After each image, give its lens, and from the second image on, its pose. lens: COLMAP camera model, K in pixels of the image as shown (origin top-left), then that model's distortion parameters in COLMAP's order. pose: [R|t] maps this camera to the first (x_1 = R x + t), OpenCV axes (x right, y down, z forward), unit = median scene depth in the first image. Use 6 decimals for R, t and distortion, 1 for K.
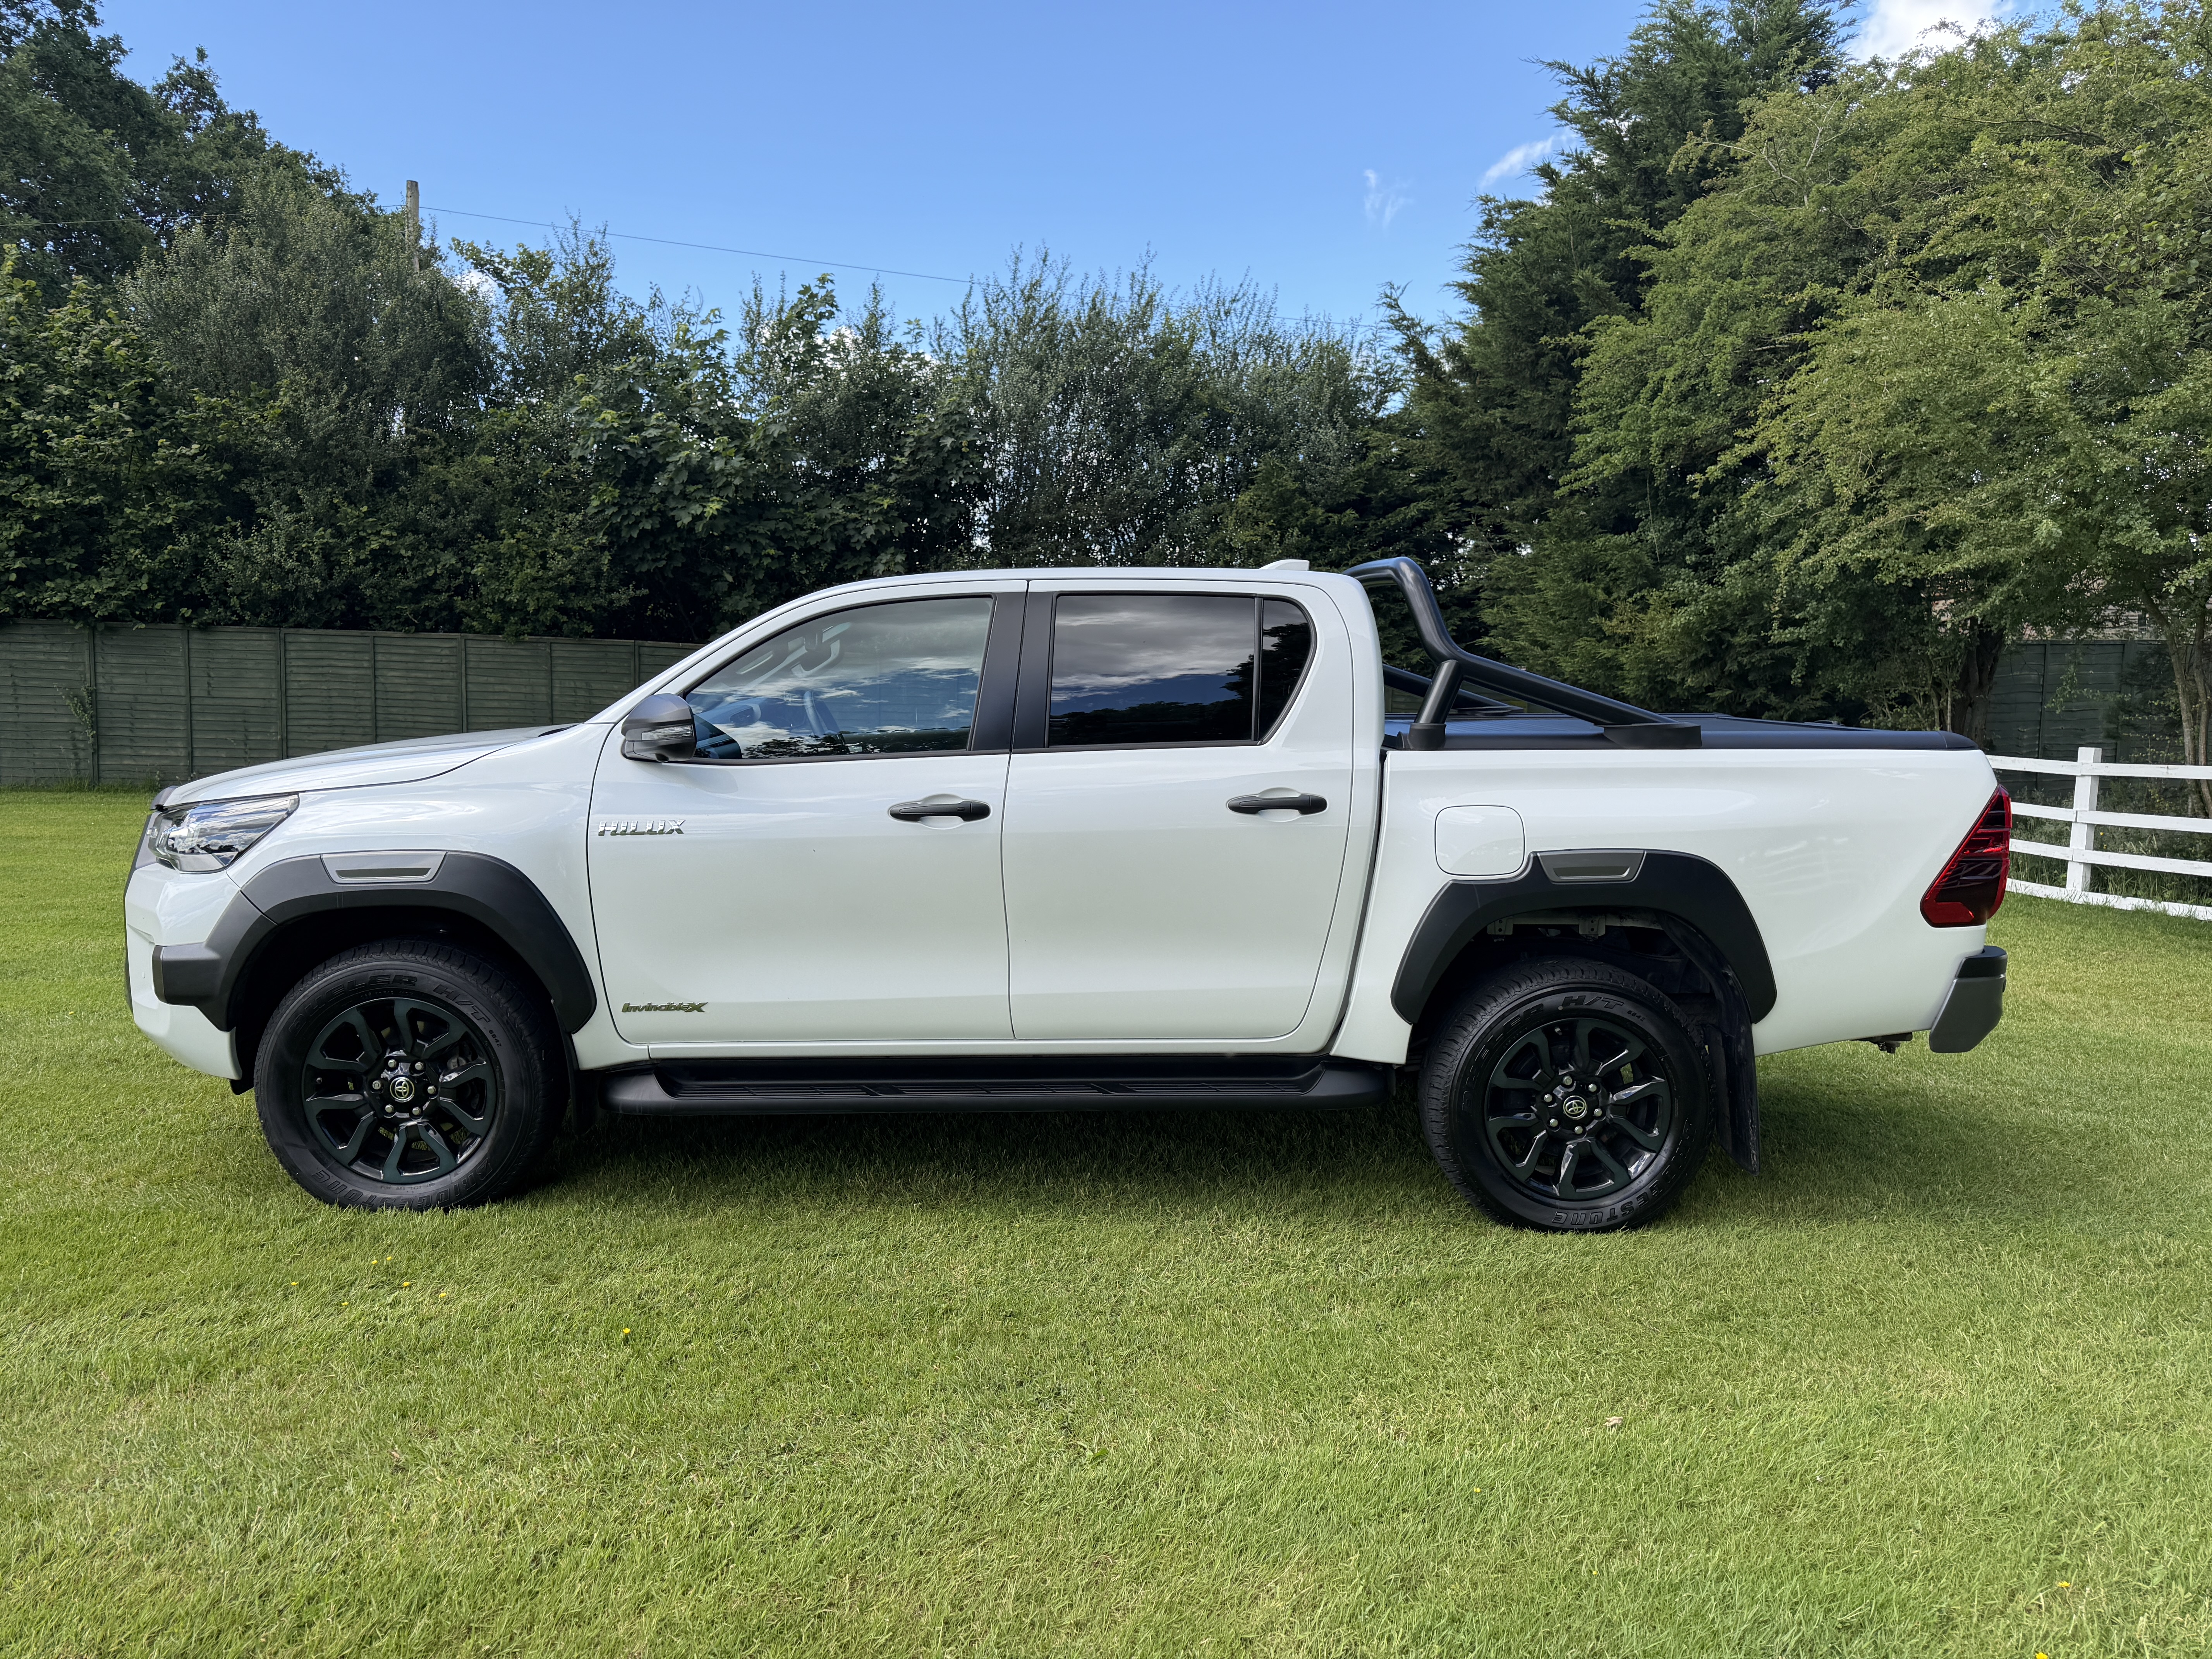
lens RADIAL K [[1514.7, 0, 1106.0], [0, 1514.7, 829.5], [0, 0, 1]] dist [0.064111, -0.097706]
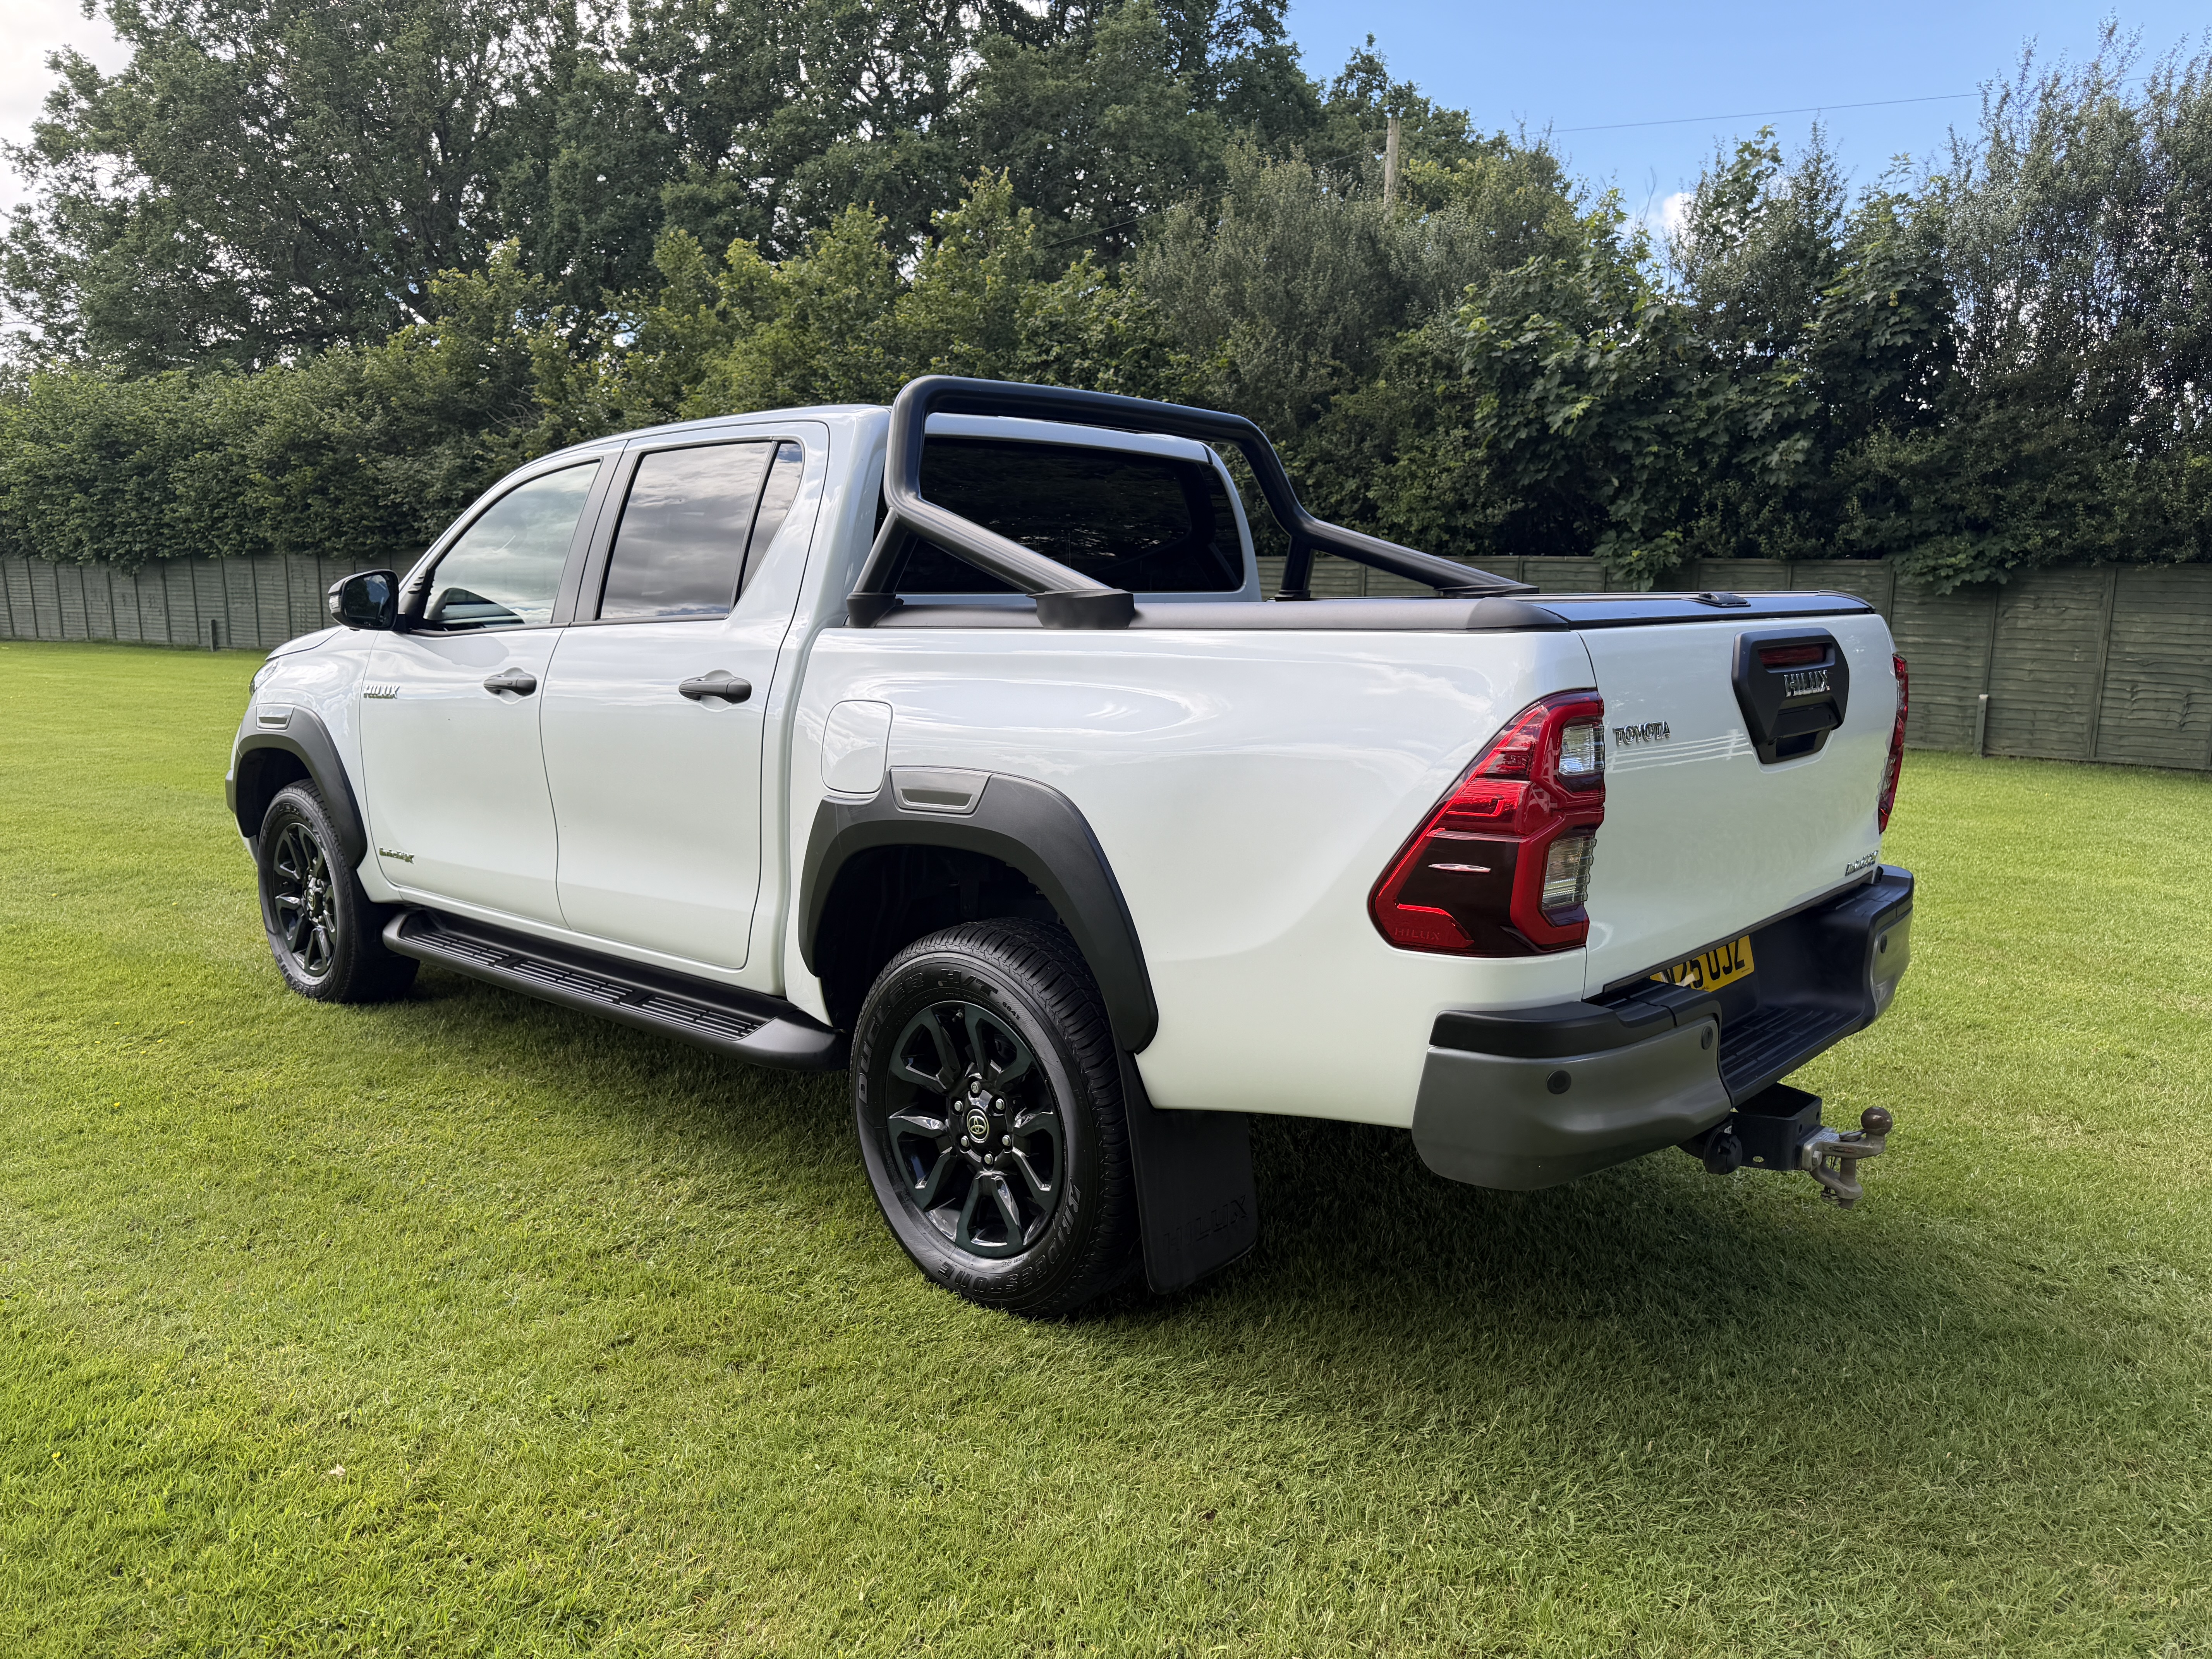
lens RADIAL K [[1514.7, 0, 1106.0], [0, 1514.7, 829.5], [0, 0, 1]] dist [0.064111, -0.097706]
pose [[0.717607, 0.089467, -0.690678, 0.195163], [-0.058125, 0.995948, 0.068619, -0.002428], [0.694018, -0.009096, 0.719900, 0.123792]]
